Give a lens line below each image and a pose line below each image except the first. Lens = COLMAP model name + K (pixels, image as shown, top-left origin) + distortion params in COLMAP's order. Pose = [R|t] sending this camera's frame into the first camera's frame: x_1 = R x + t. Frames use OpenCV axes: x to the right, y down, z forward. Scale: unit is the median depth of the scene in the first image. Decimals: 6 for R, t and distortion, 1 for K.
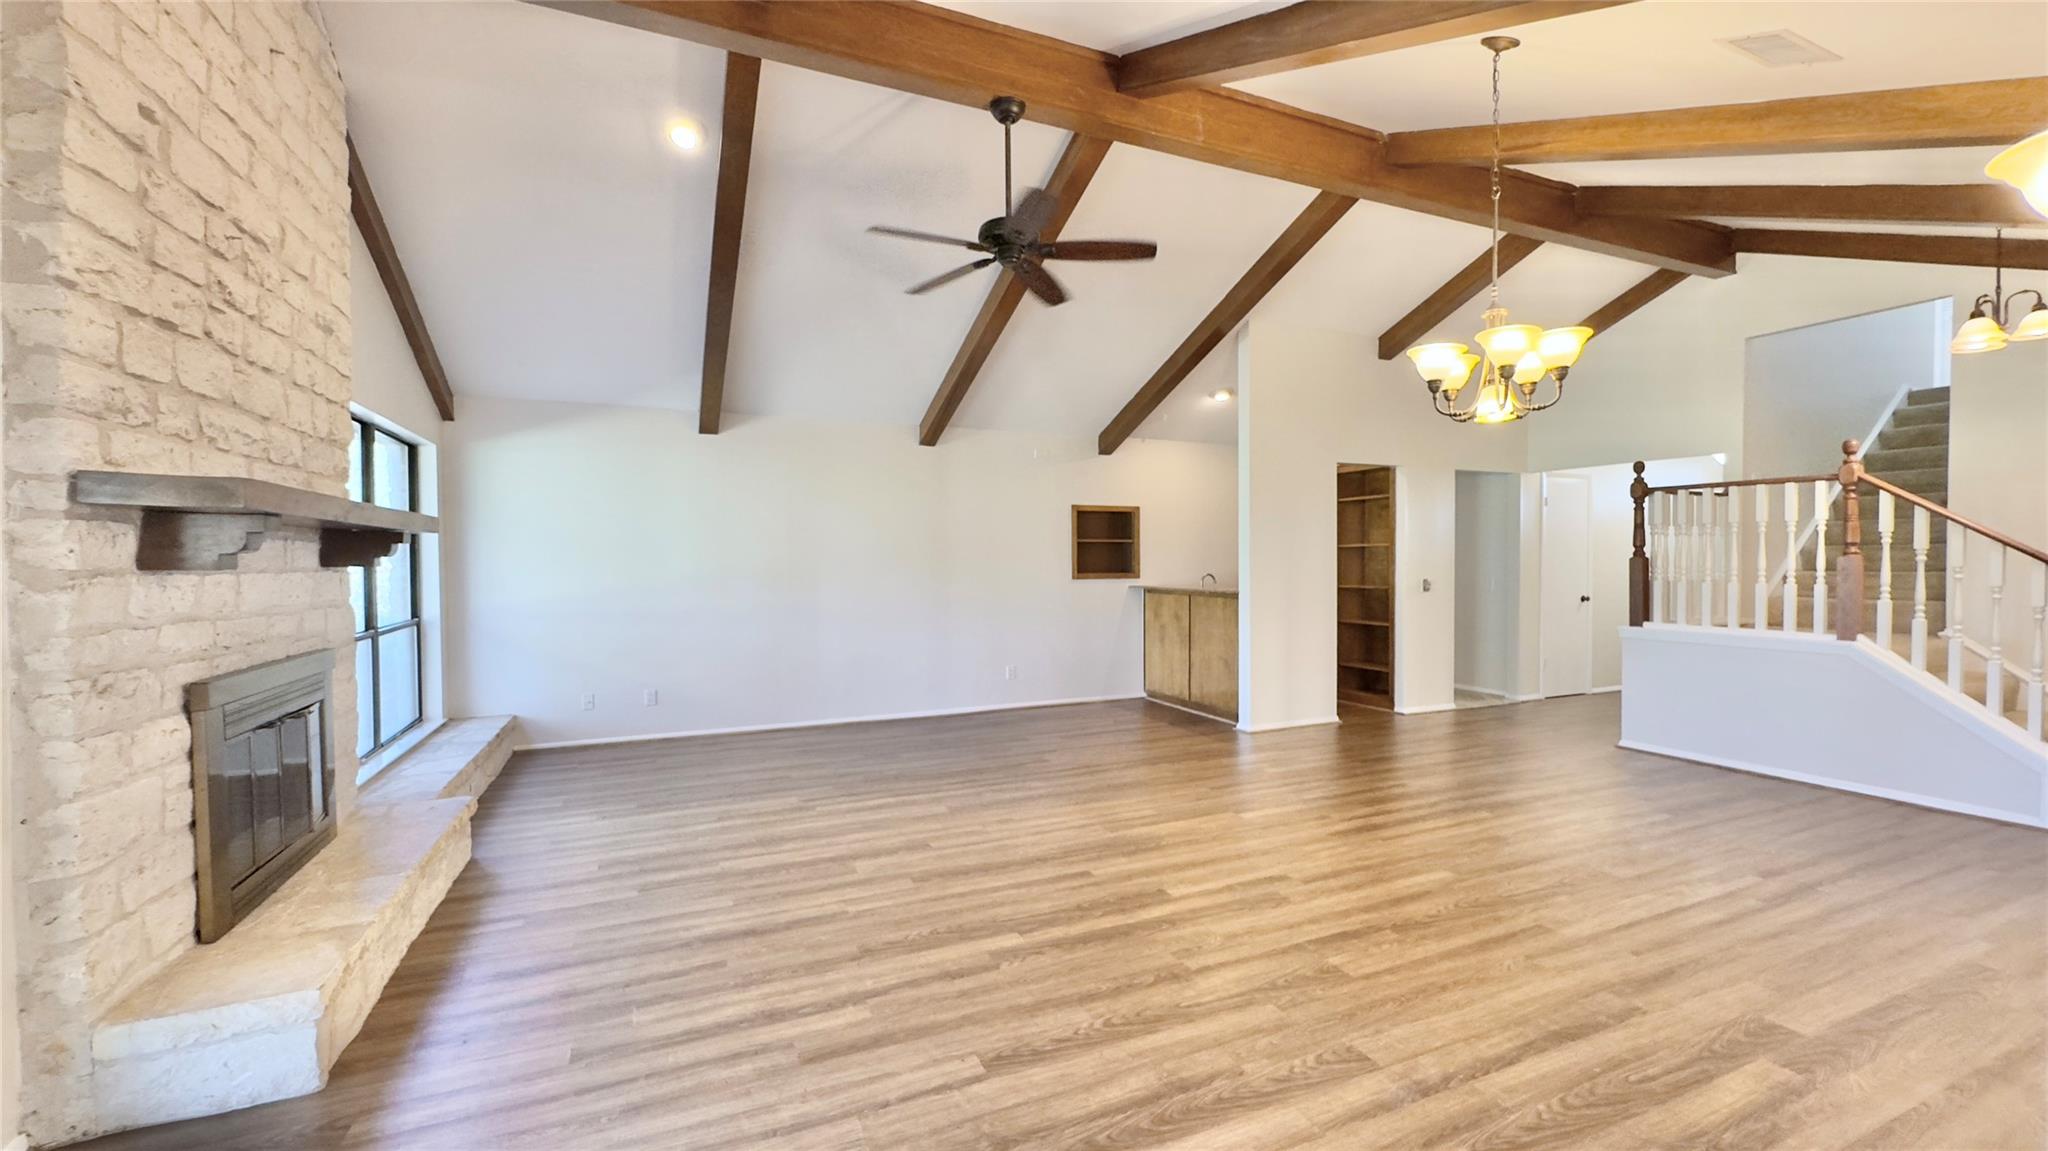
lens RADIAL K [[815.0, 0, 1033.8], [0, 815.0, 556.5], [0, 0, 1]] dist [-0.003178, 0.001643]
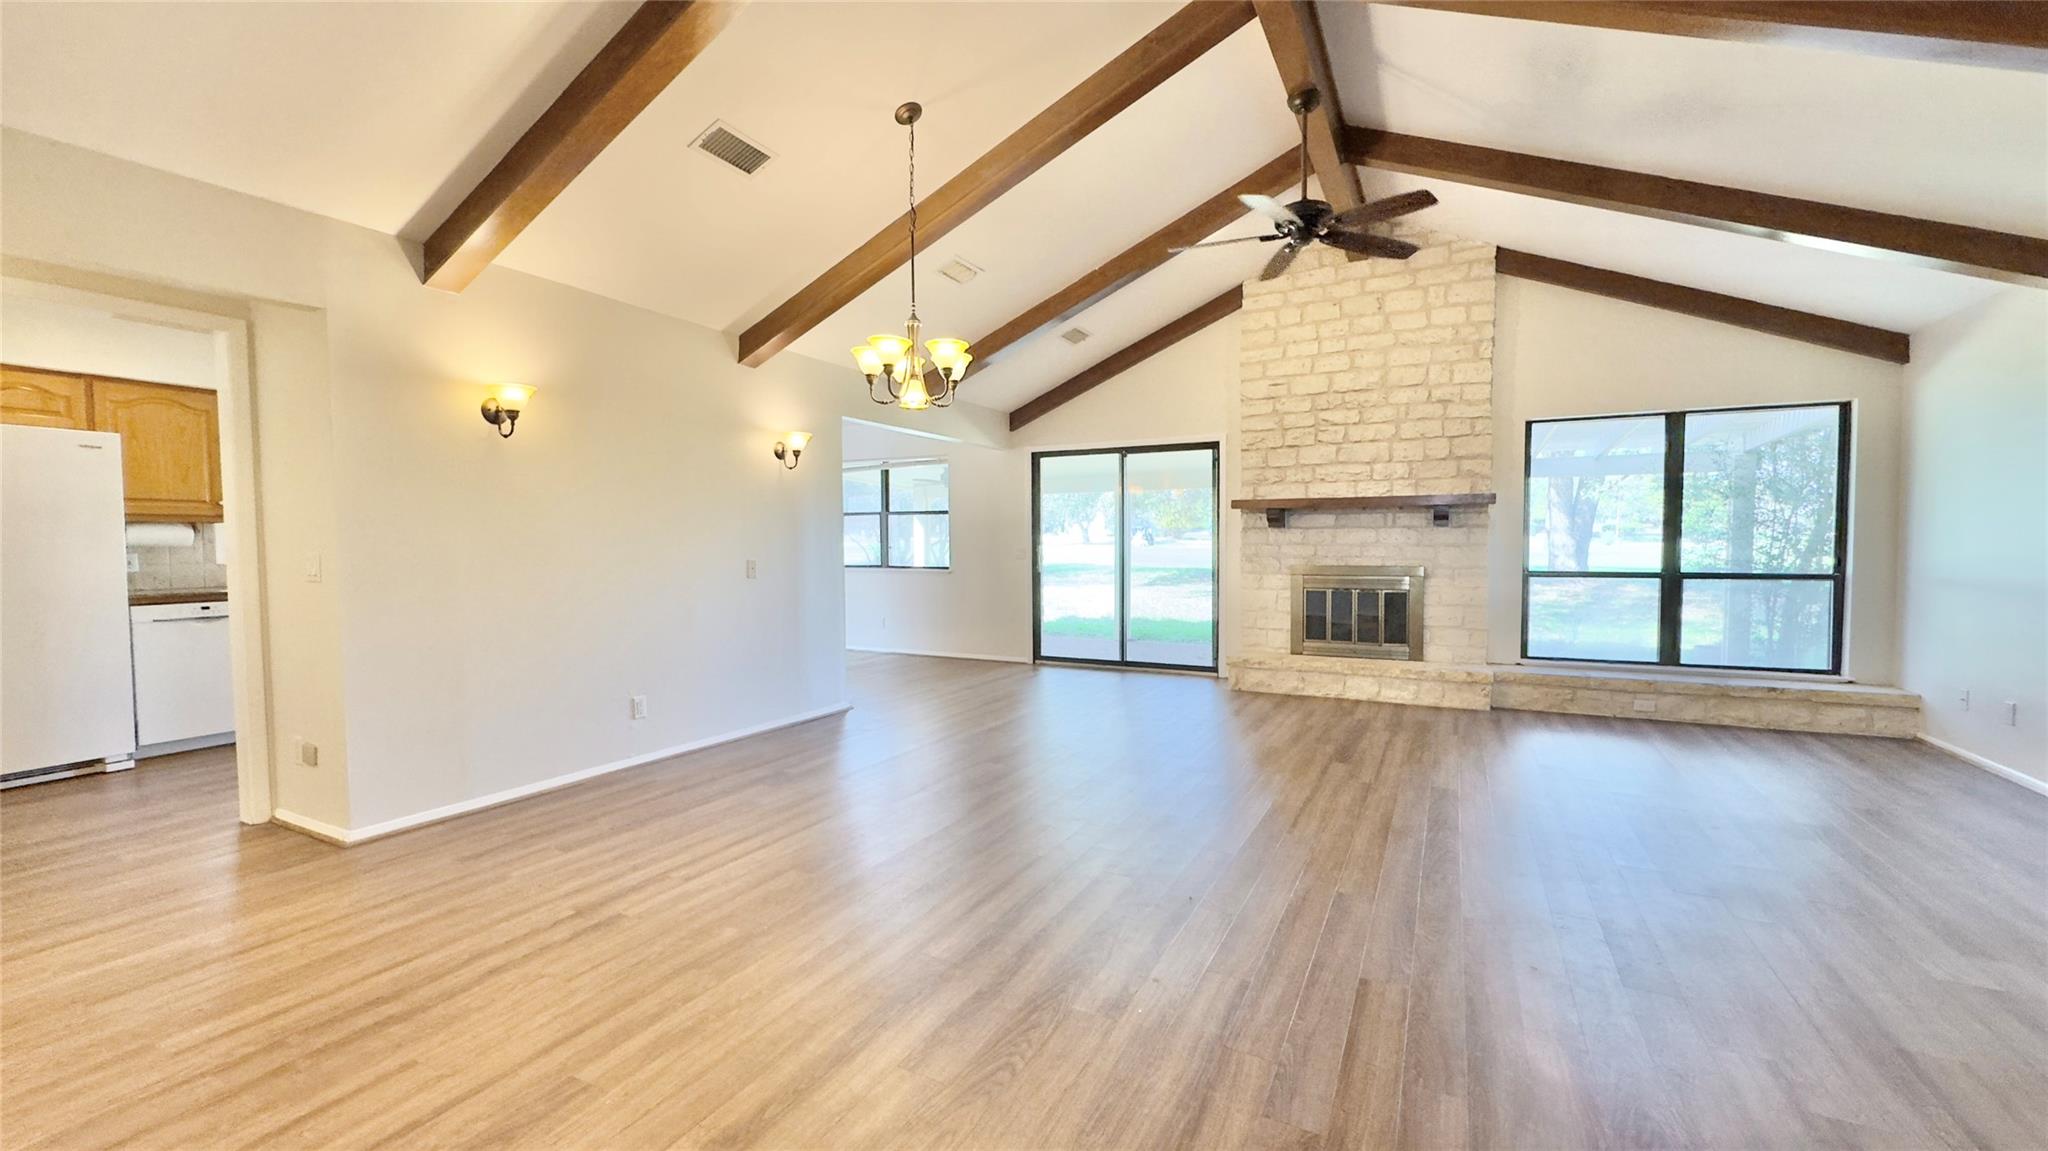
lens RADIAL K [[815.0, 0, 1031.2], [0, 815.0, 573.1], [0, 0, 1]] dist [-0.003178, 0.001643]
pose [[-0.777127, 0.030319, -0.628613, 1.198436], [0.006813, 0.999186, 0.039770, 0.044290], [0.629307, 0.026623, -0.776701, 2.061587]]
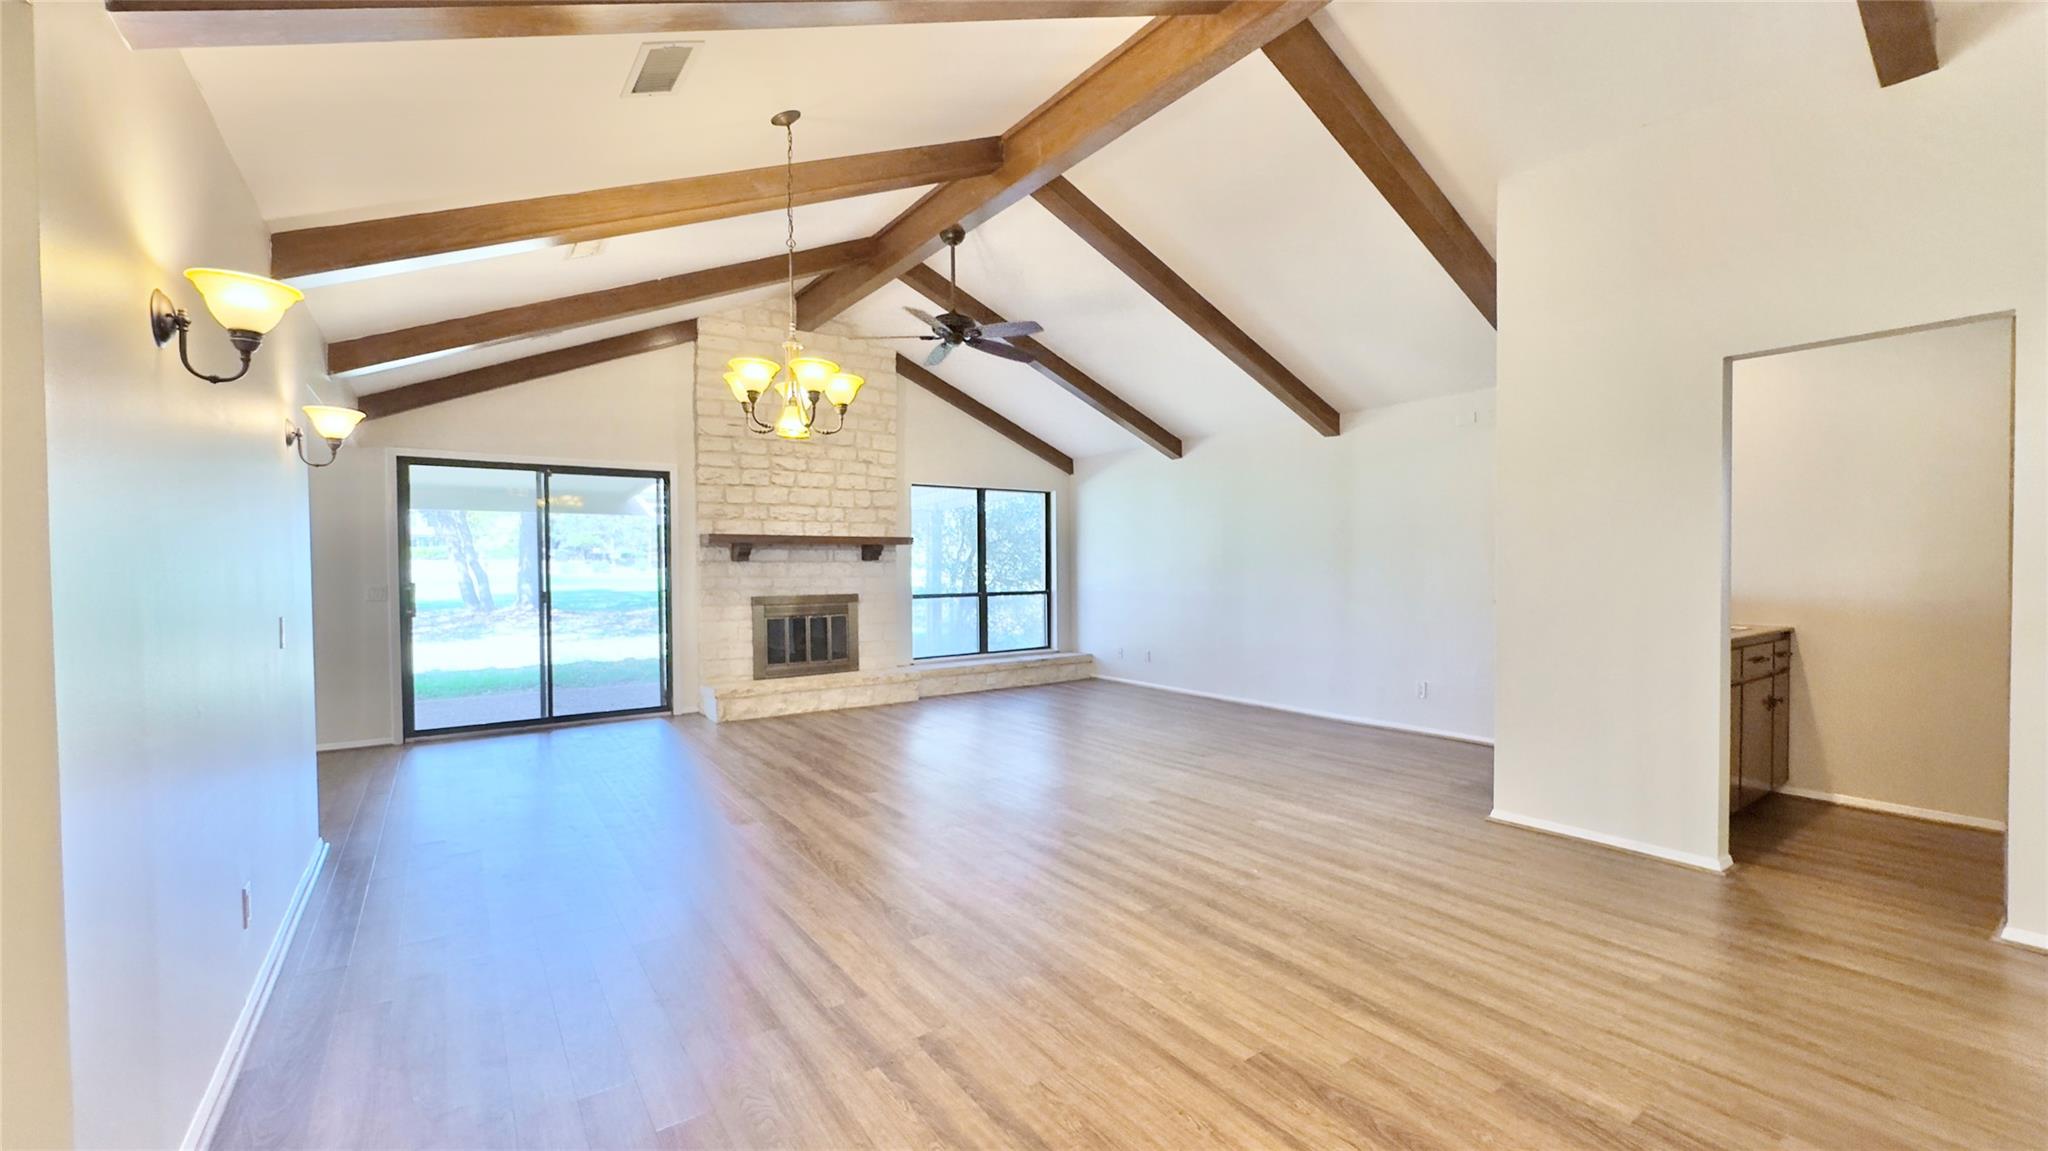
lens RADIAL K [[815.0, 0, 1020.8], [0, 815.0, 563.9], [0, 0, 1]] dist [-0.003178, 0.001643]
pose [[0.194648, 0.002302, -0.980870, 1.731669], [0.005276, 0.999980, 0.003394, 0.016992], [0.980859, -0.005836, 0.194632, 1.068150]]
